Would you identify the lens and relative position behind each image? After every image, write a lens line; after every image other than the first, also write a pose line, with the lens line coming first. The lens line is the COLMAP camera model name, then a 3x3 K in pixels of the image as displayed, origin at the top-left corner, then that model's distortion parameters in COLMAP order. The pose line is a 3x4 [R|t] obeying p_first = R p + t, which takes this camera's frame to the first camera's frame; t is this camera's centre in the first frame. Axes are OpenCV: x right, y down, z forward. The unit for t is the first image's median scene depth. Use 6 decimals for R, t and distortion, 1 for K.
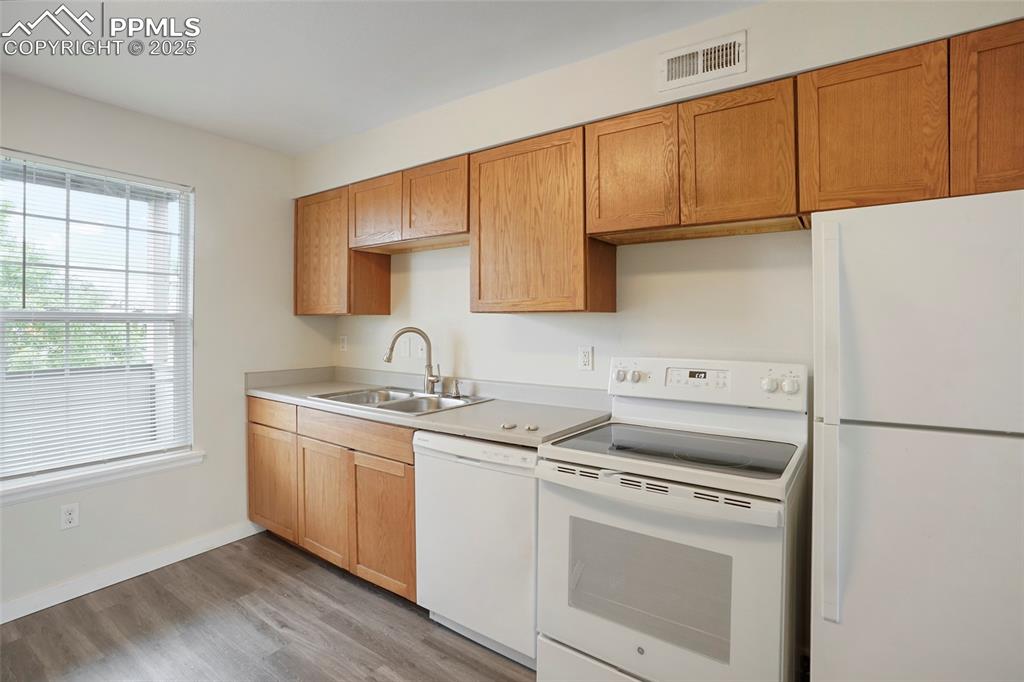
lens RADIAL K [[479.2, 0, 547.5], [0, 479.2, 320.6], [0, 0, 1]] dist [-0.023439, 0.000996]
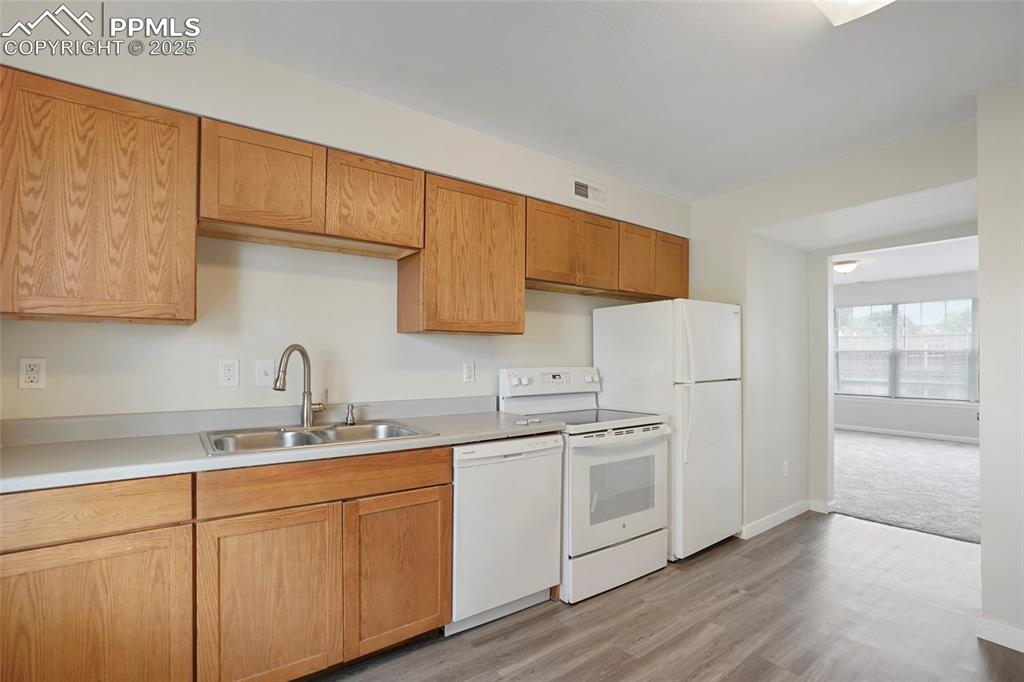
lens RADIAL K [[485.1, 0, 516.3], [0, 485.1, 349.3], [0, 0, 1]] dist [-0.001728, -0.000227]
pose [[0.349499, 0.009631, 0.936887, -1.111504], [-0.010205, 0.999927, -0.006473, 0.029225], [-0.936881, -0.007299, 0.349572, 0.492962]]
